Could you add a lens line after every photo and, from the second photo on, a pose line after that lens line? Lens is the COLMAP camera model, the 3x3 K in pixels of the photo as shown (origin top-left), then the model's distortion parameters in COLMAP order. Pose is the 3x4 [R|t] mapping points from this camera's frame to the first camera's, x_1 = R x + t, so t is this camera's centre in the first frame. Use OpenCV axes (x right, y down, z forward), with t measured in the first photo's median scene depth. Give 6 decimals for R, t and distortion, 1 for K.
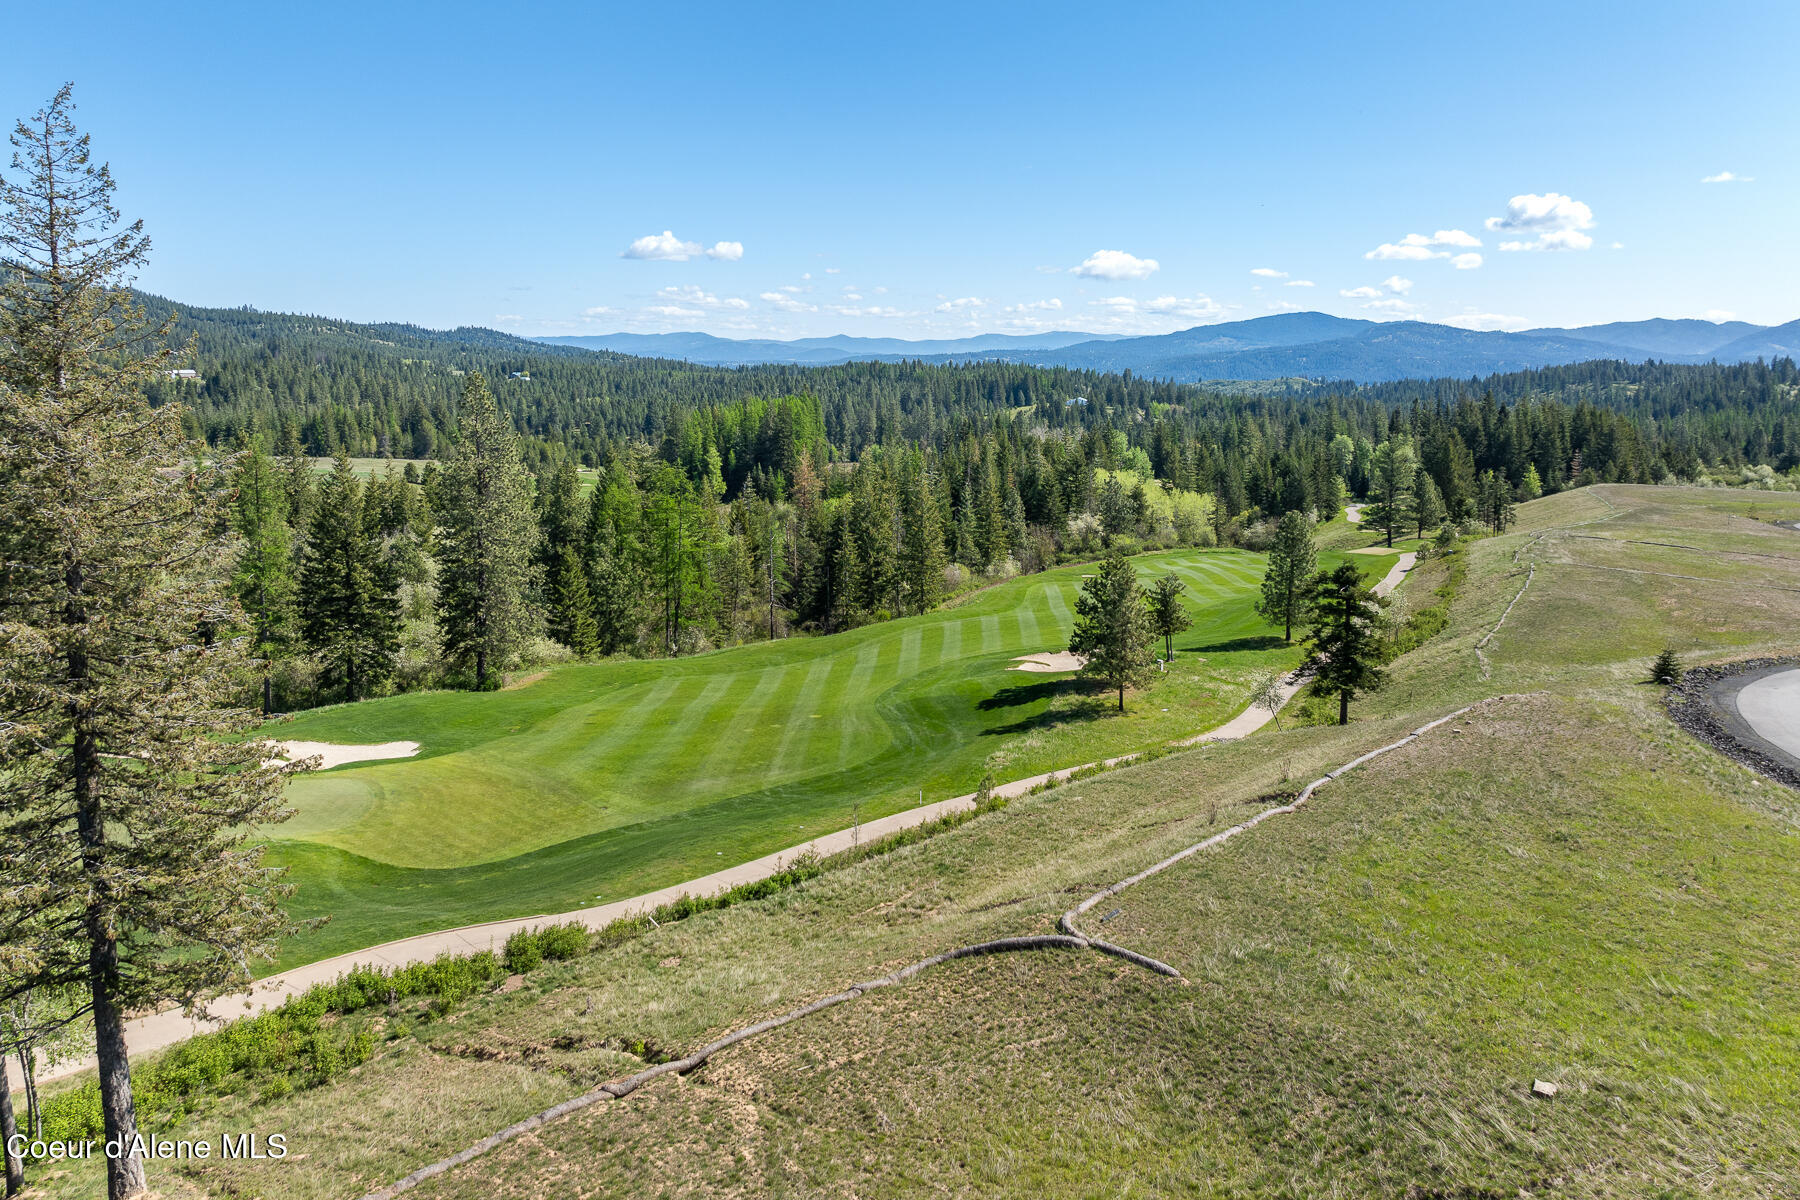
lens RADIAL K [[1272.0, 0, 911.8], [0, 1272.0, 532.2], [0, 0, 1]] dist [-0.029864, 0.014862]
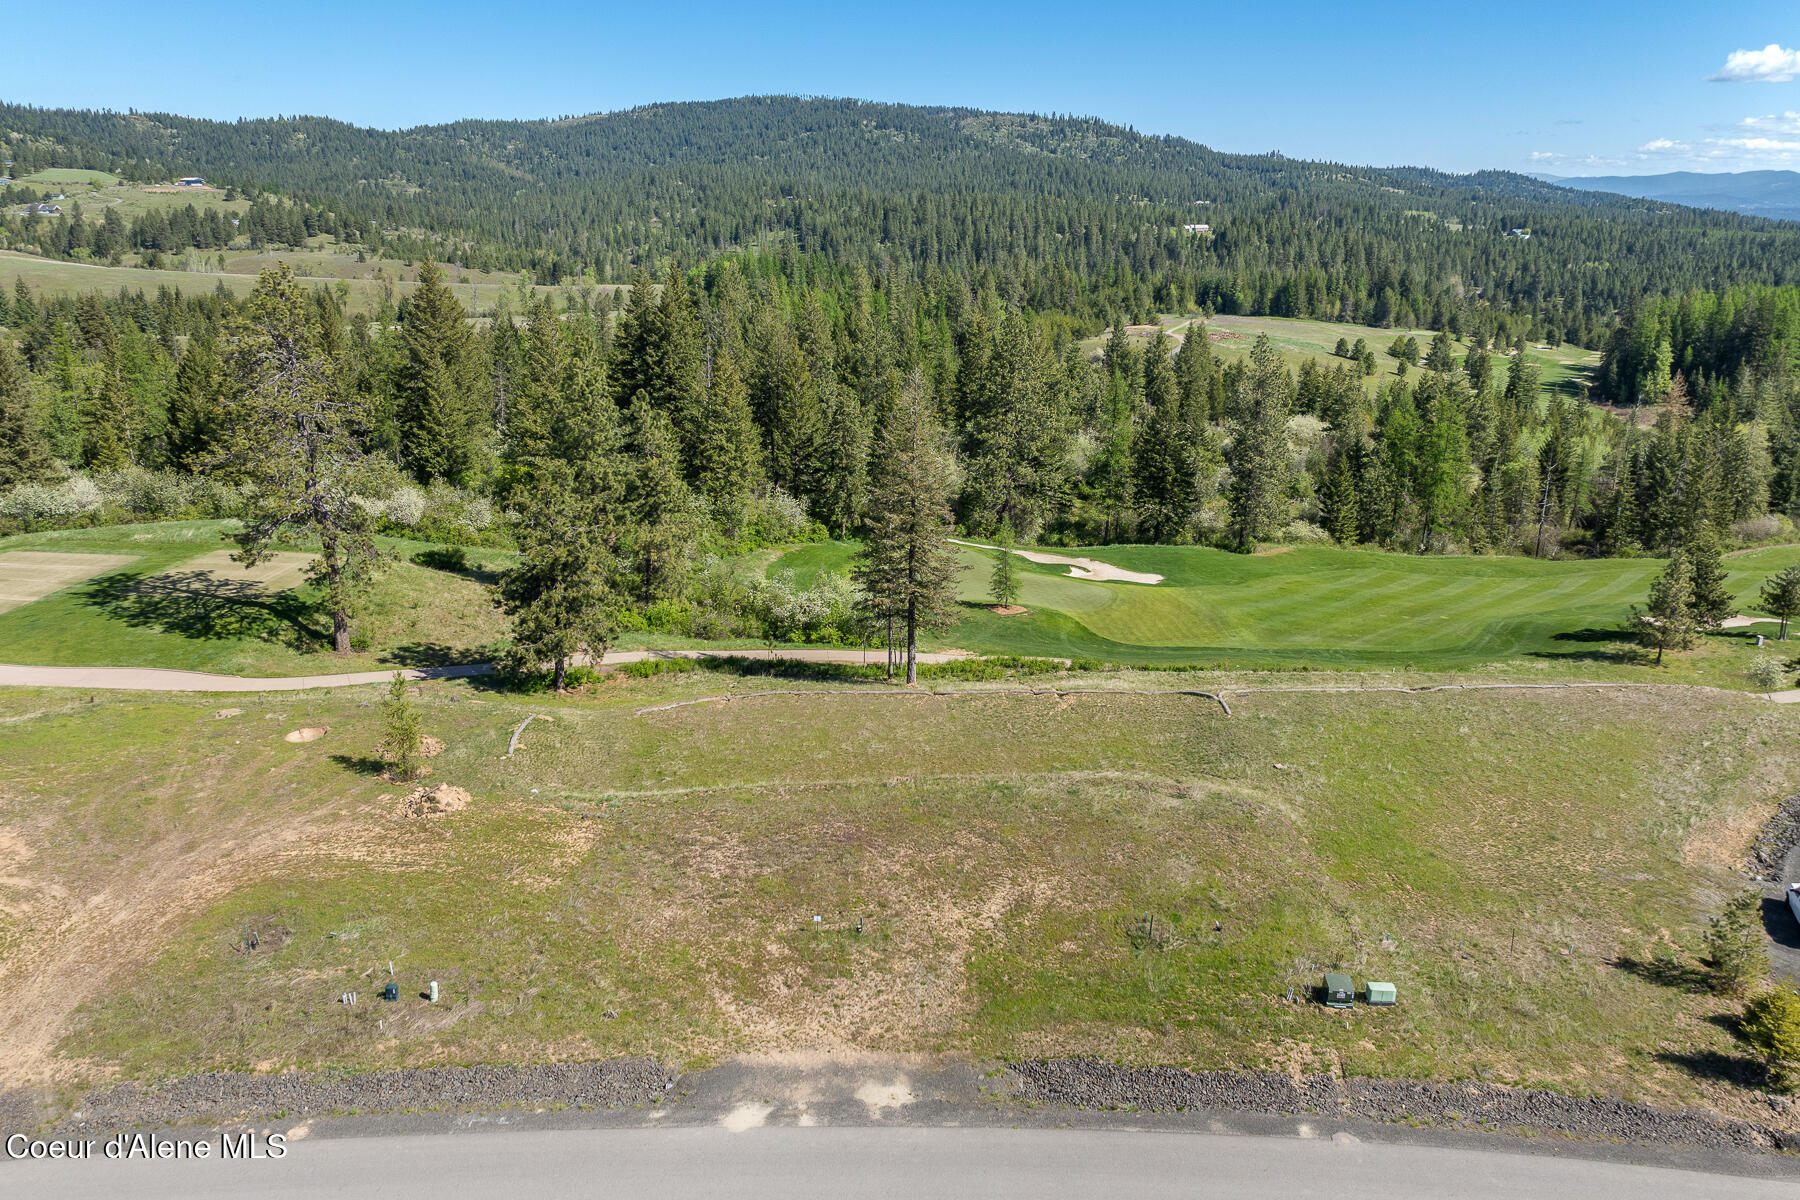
lens RADIAL K [[1272.0, 0, 901.1], [0, 1272.0, 598.8], [0, 0, 1]] dist [-0.029864, 0.014862]
pose [[0.726856, 0.209041, -0.654204, 0.077155], [-0.094400, 0.973921, 0.206318, -0.019655], [0.680271, -0.088207, 0.727633, -0.074120]]
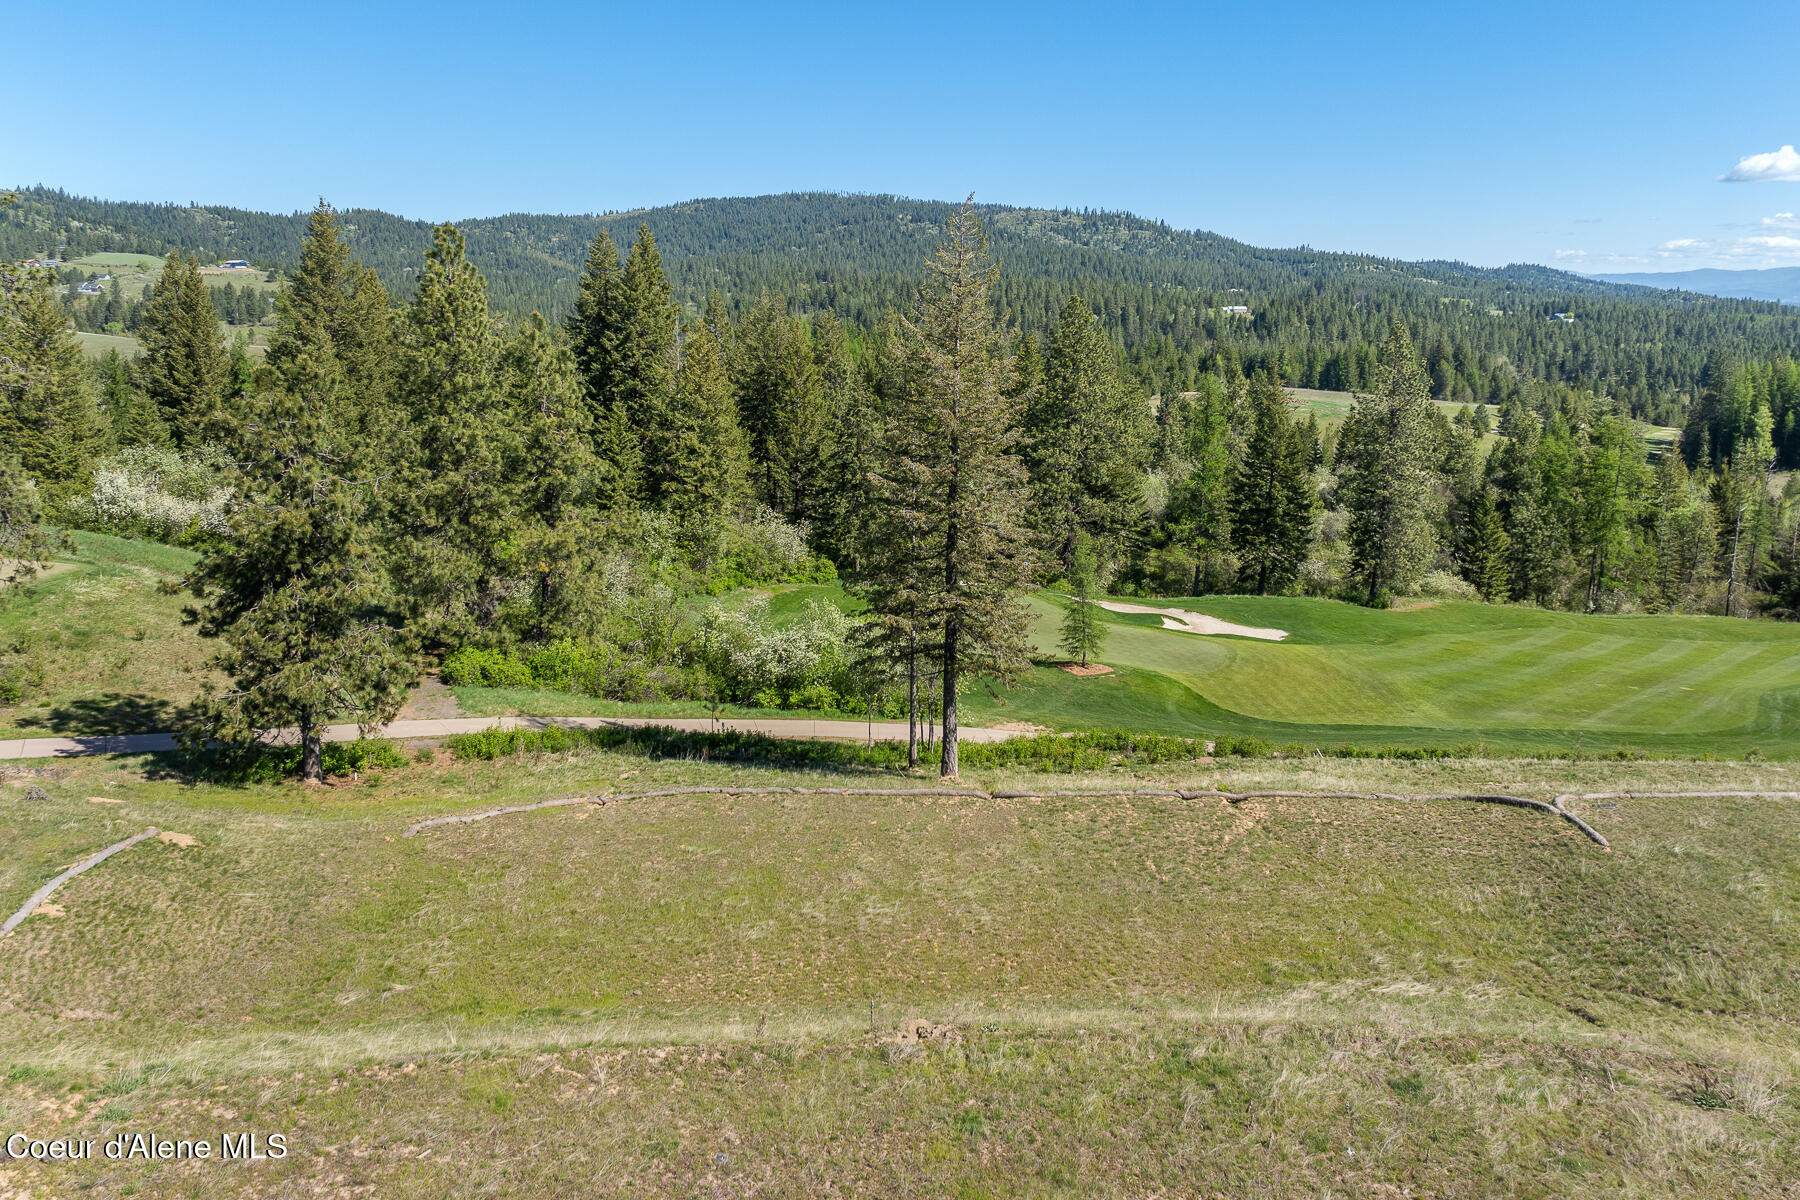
lens RADIAL K [[1272.0, 0, 901.2], [0, 1272.0, 523.4], [0, 0, 1]] dist [-0.029864, 0.014862]
pose [[0.708330, 0.127044, -0.694354, 0.030593], [-0.098101, 0.991842, 0.081399, 0.000113], [0.699031, 0.010459, 0.715015, -0.021453]]
